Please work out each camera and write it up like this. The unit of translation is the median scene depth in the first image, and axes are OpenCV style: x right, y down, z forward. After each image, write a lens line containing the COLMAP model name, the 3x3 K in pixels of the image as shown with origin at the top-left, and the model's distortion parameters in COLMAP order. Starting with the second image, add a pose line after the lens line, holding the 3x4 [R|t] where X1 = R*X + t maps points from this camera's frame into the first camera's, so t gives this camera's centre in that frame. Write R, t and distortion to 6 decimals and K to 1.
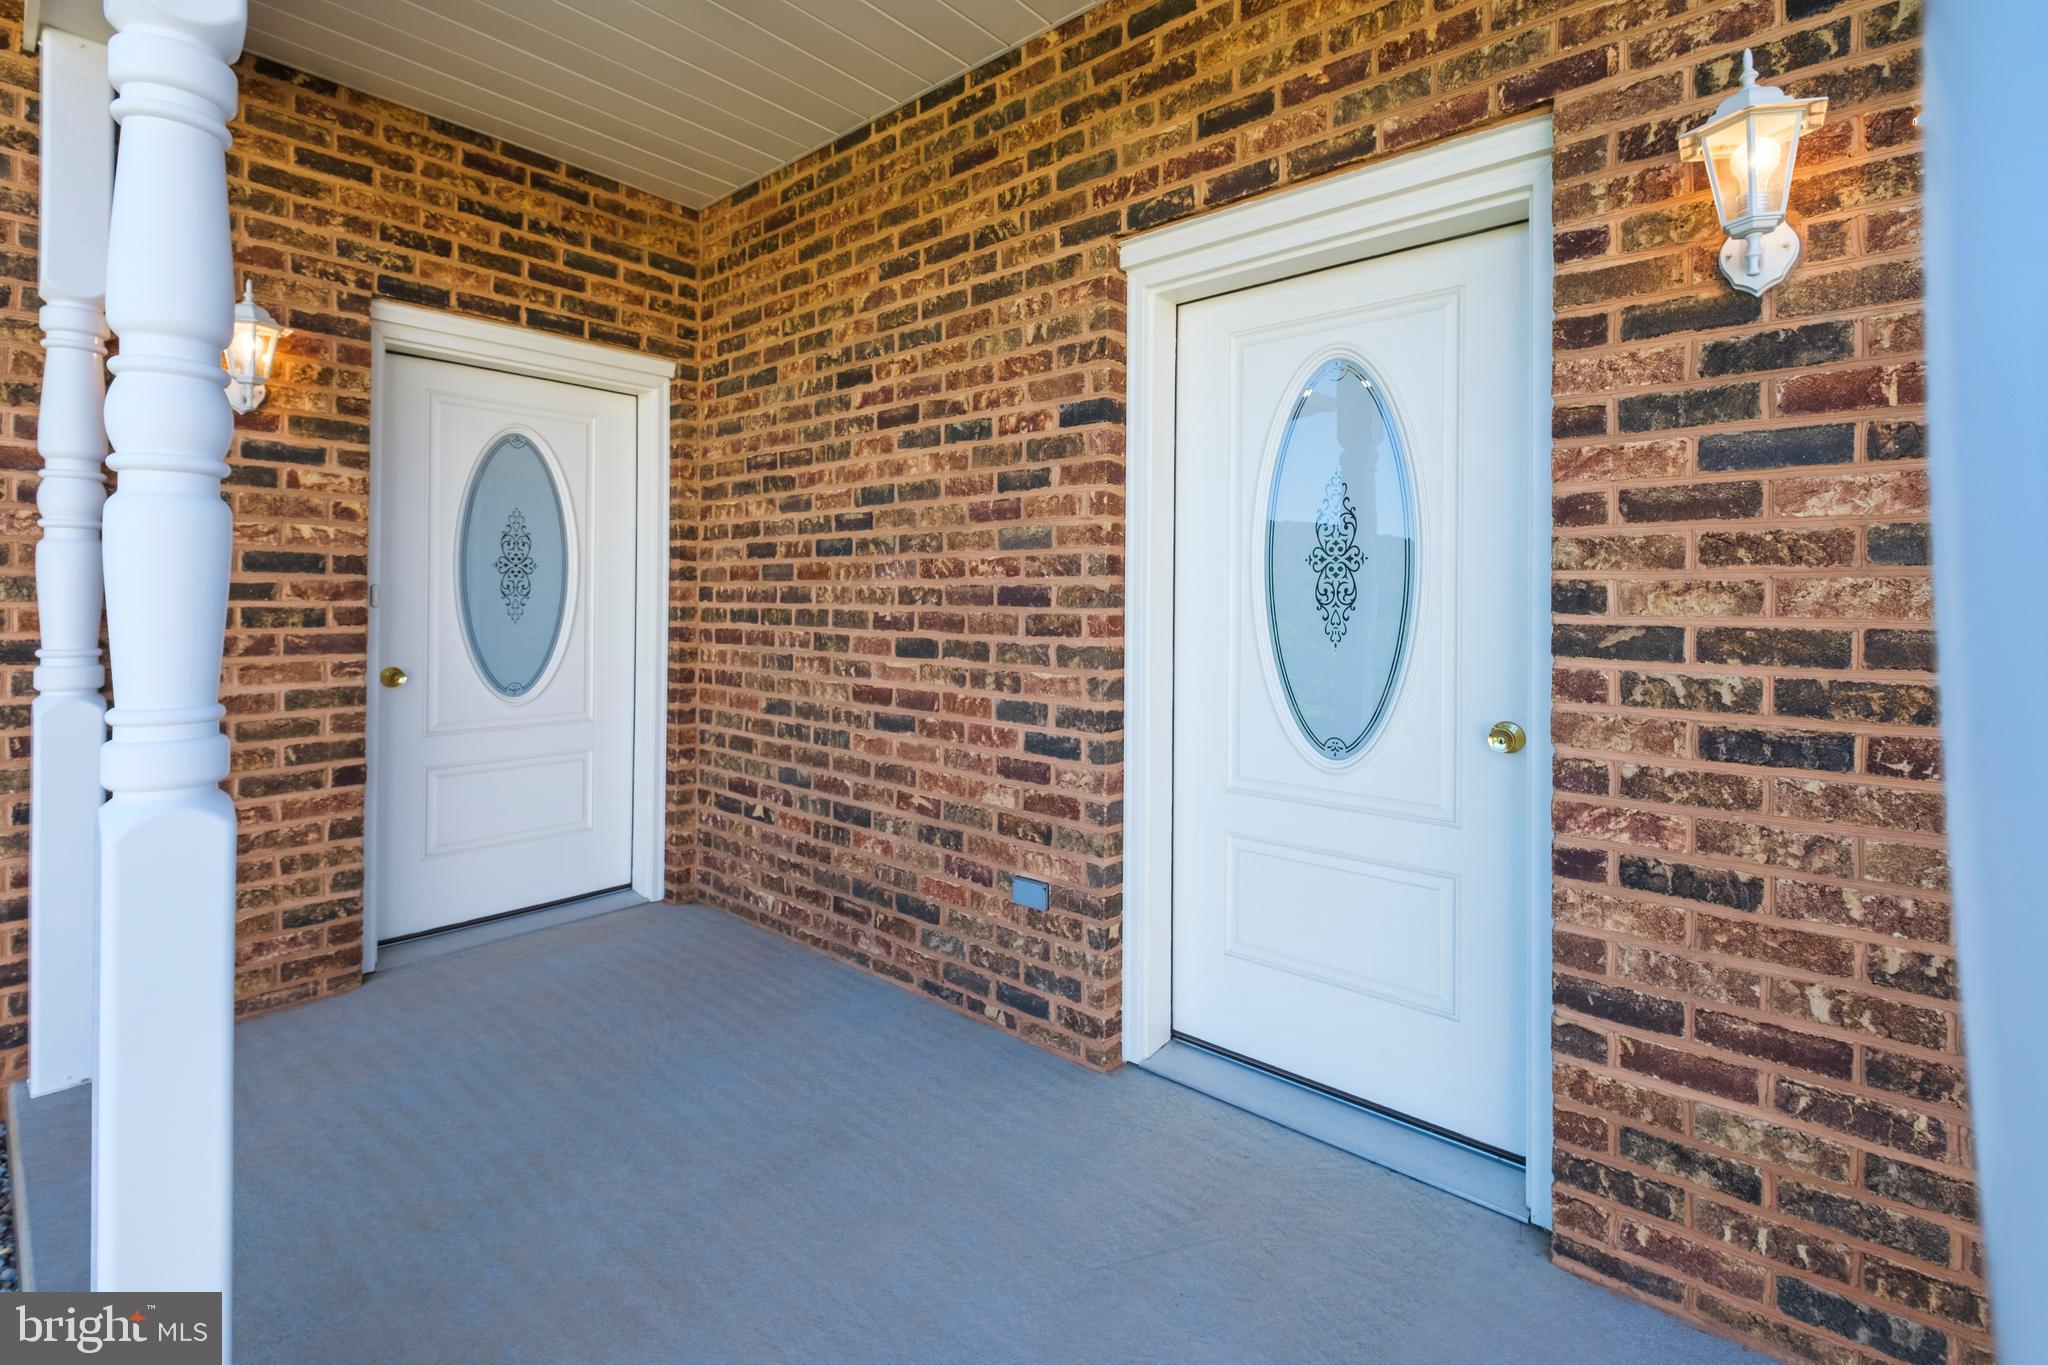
lens RADIAL K [[926.6, 0, 1058.0], [0, 926.6, 591.6], [0, 0, 1]] dist [0.002760, -0.003383]
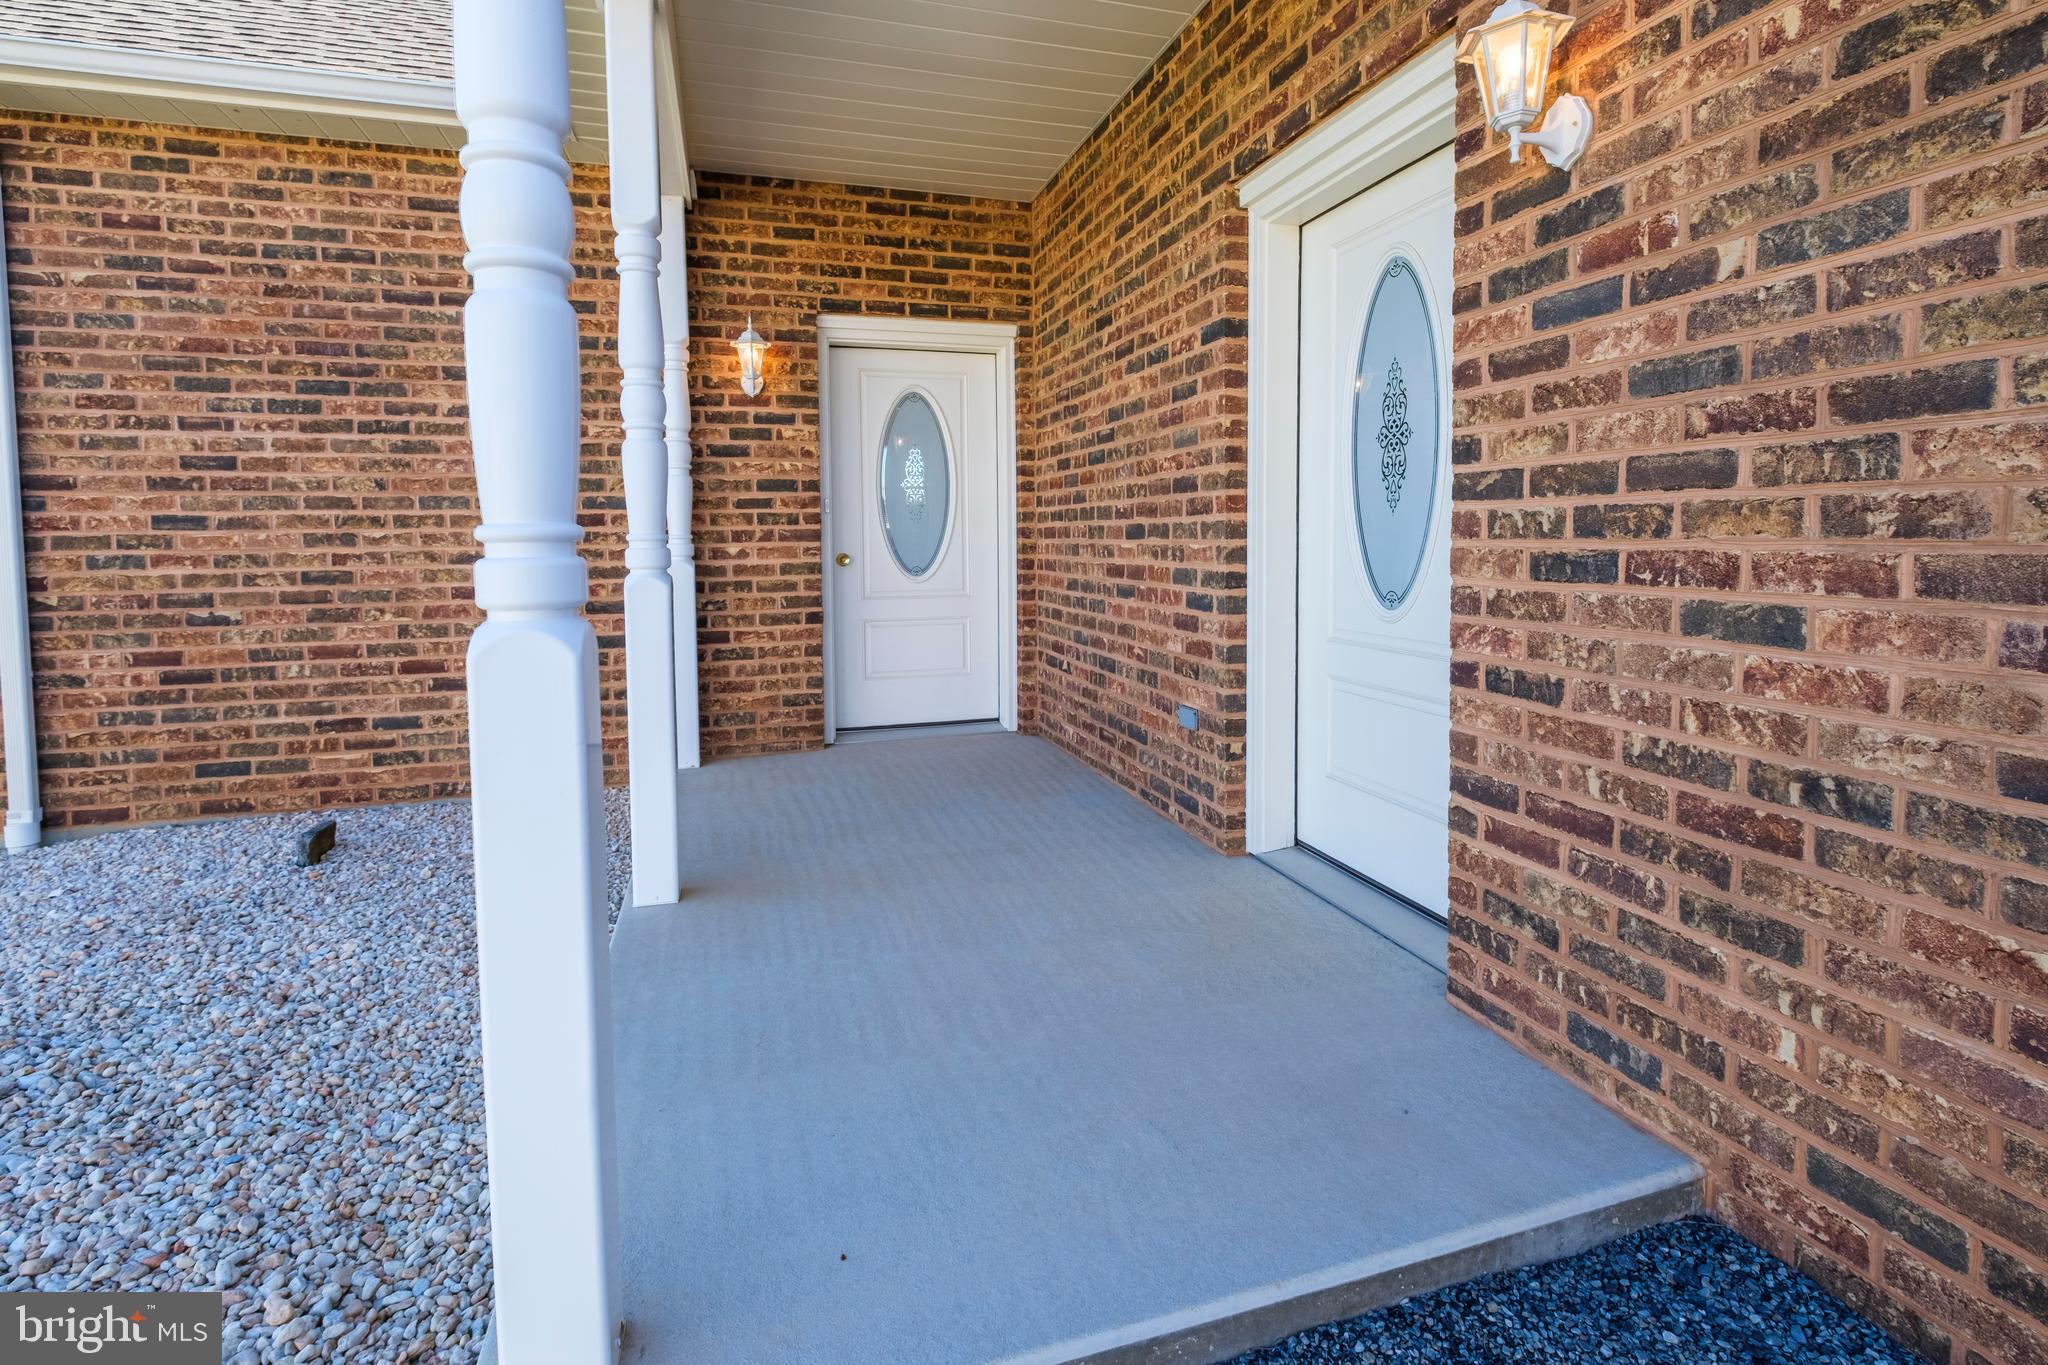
lens RADIAL K [[926.6, 0, 1009.4], [0, 926.6, 563.6], [0, 0, 1]] dist [0.002760, -0.003383]
pose [[0.844657, 0.000986, -0.535307, 0.456272], [0.025061, 0.998829, 0.041383, 0.056793], [0.534721, -0.048370, 0.843643, -0.200368]]
